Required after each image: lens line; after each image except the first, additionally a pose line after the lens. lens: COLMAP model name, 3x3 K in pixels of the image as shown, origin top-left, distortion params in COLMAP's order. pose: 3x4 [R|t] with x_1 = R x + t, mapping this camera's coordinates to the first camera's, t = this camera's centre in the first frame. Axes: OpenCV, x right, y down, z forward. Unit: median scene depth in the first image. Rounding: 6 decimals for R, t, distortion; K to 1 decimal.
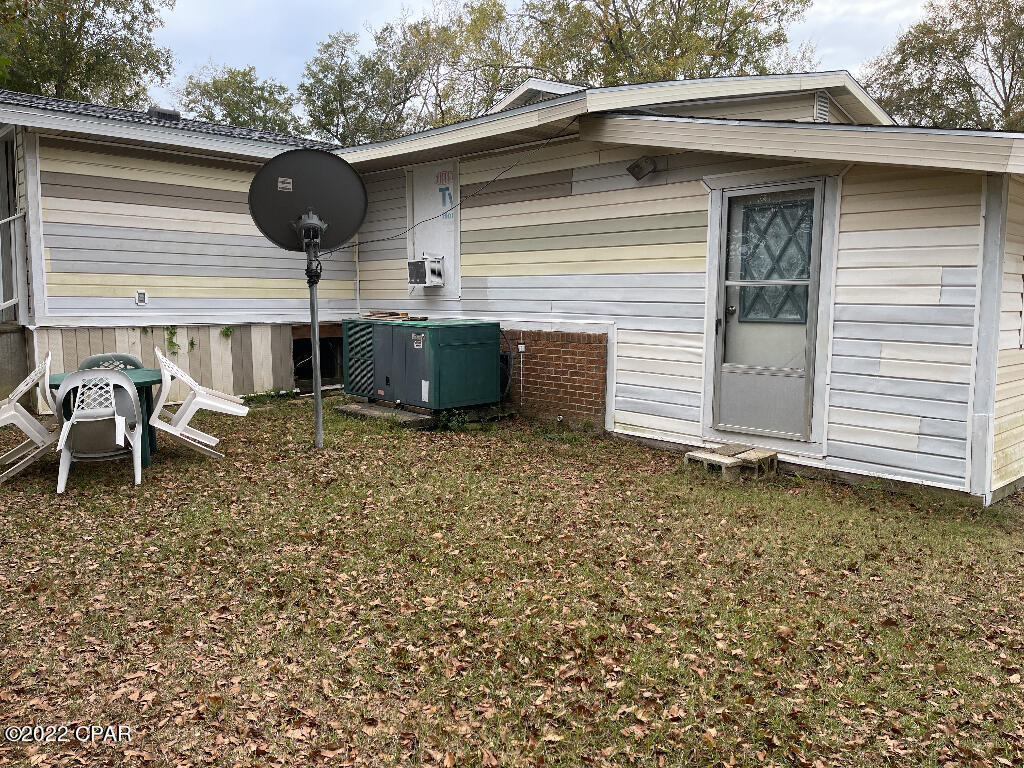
lens RADIAL K [[780.9, 0, 512.0], [0, 780.9, 384.0], [0, 0, 1]] dist [0.105984, -0.135833]
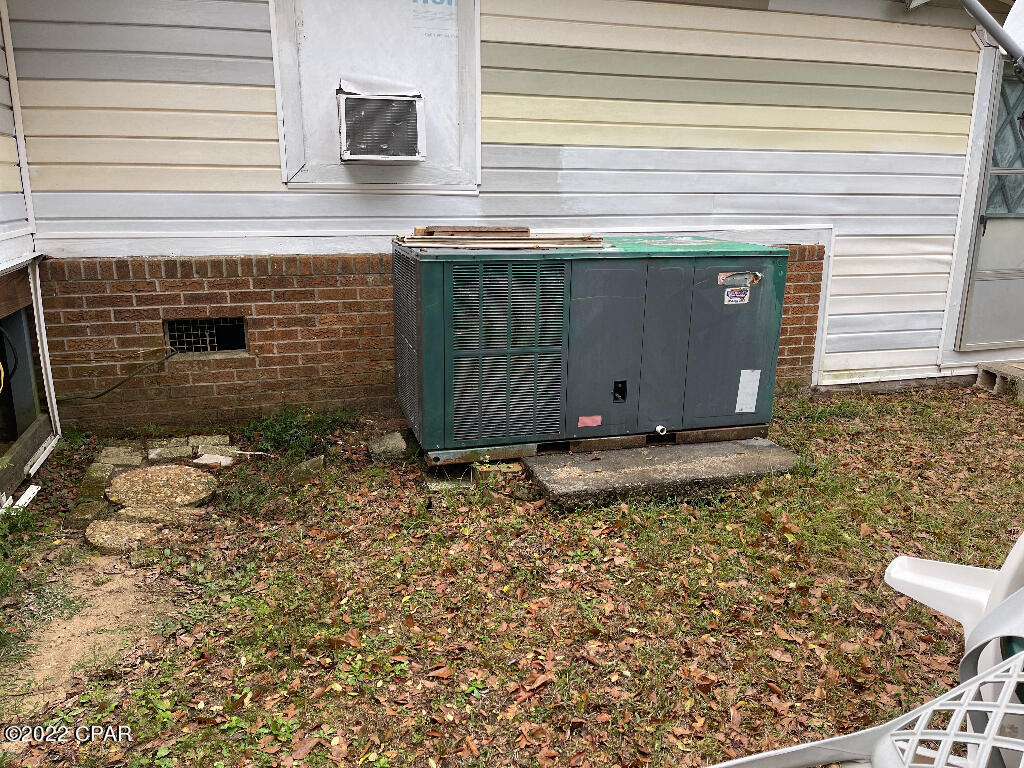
lens RADIAL K [[778.1, 0, 513.5], [0, 778.1, 385.4], [0, 0, 1]] dist [0.046854, -0.036783]
pose [[0.437879, -0.224473, 0.870560, -0.592325], [0.092177, 0.974434, 0.204893, -0.106159], [-0.894296, -0.009473, 0.447376, 0.915854]]
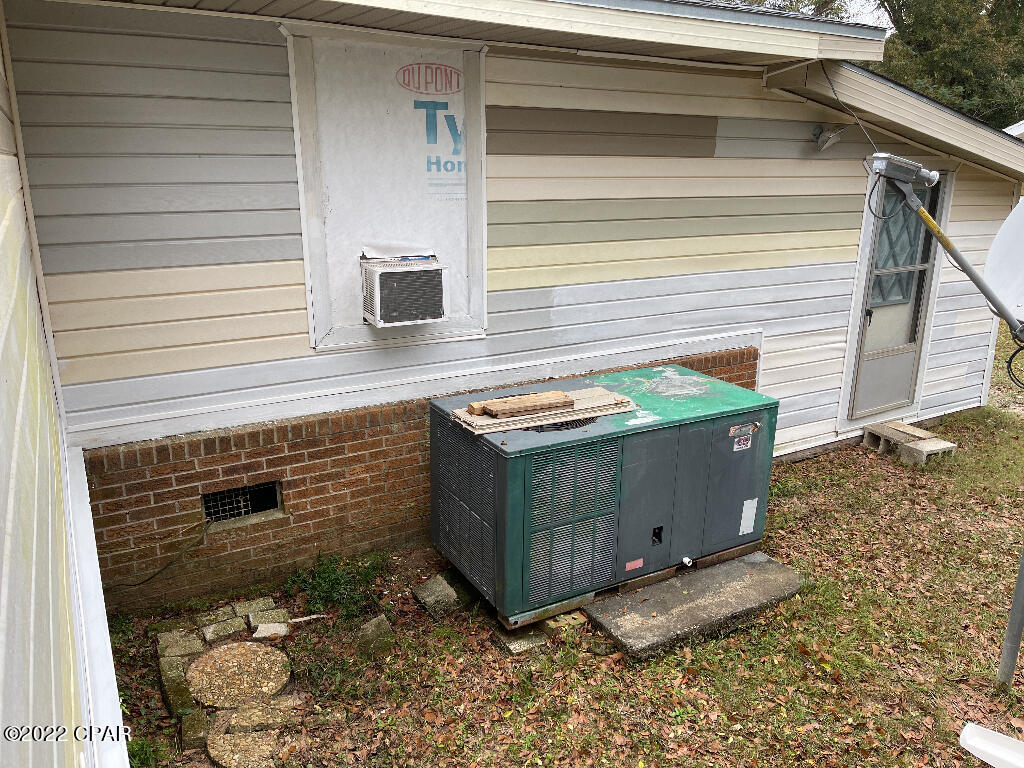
lens RADIAL K [[778.1, 0, 513.5], [0, 778.1, 385.4], [0, 0, 1]] dist [0.046854, -0.036783]
pose [[0.213774, -0.276711, 0.936873, -0.653815], [0.099841, 0.960210, 0.260822, -0.247647], [-0.971768, 0.037781, 0.232895, 1.031789]]
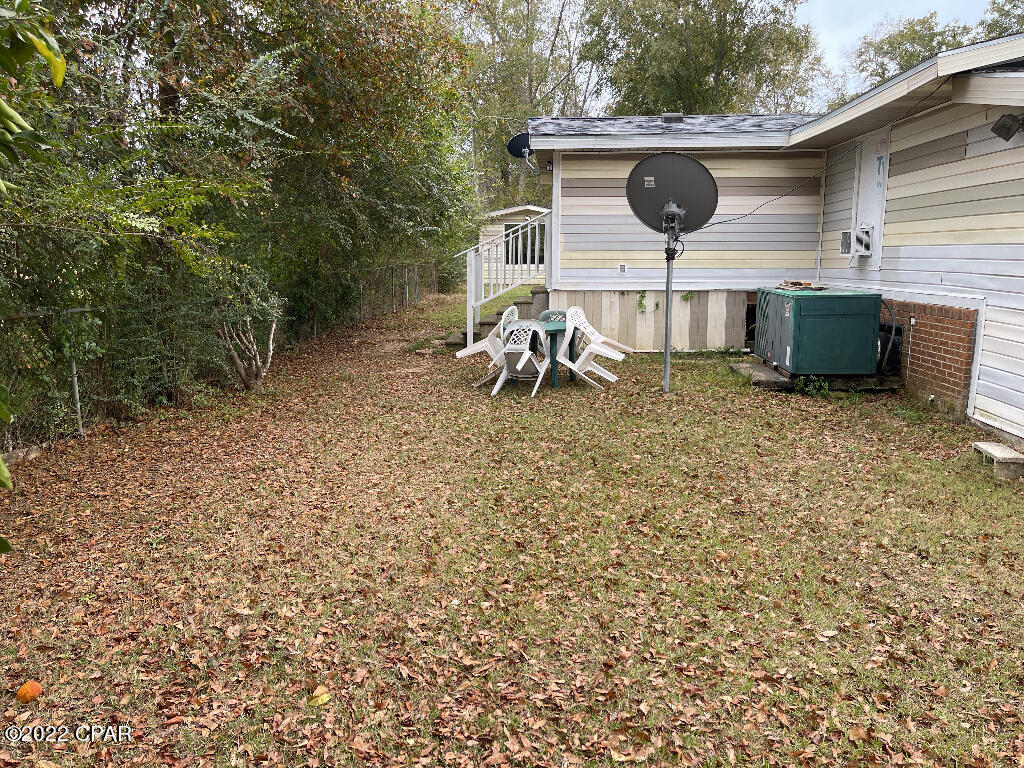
lens RADIAL K [[780.9, 0, 512.0], [0, 780.9, 384.0], [0, 0, 1]] dist [0.105984, -0.135833]
pose [[0.685235, 0.112903, -0.719517, 0.419260], [-0.078231, 0.993606, 0.081408, -0.011453], [0.724108, 0.000505, 0.689686, -0.033685]]
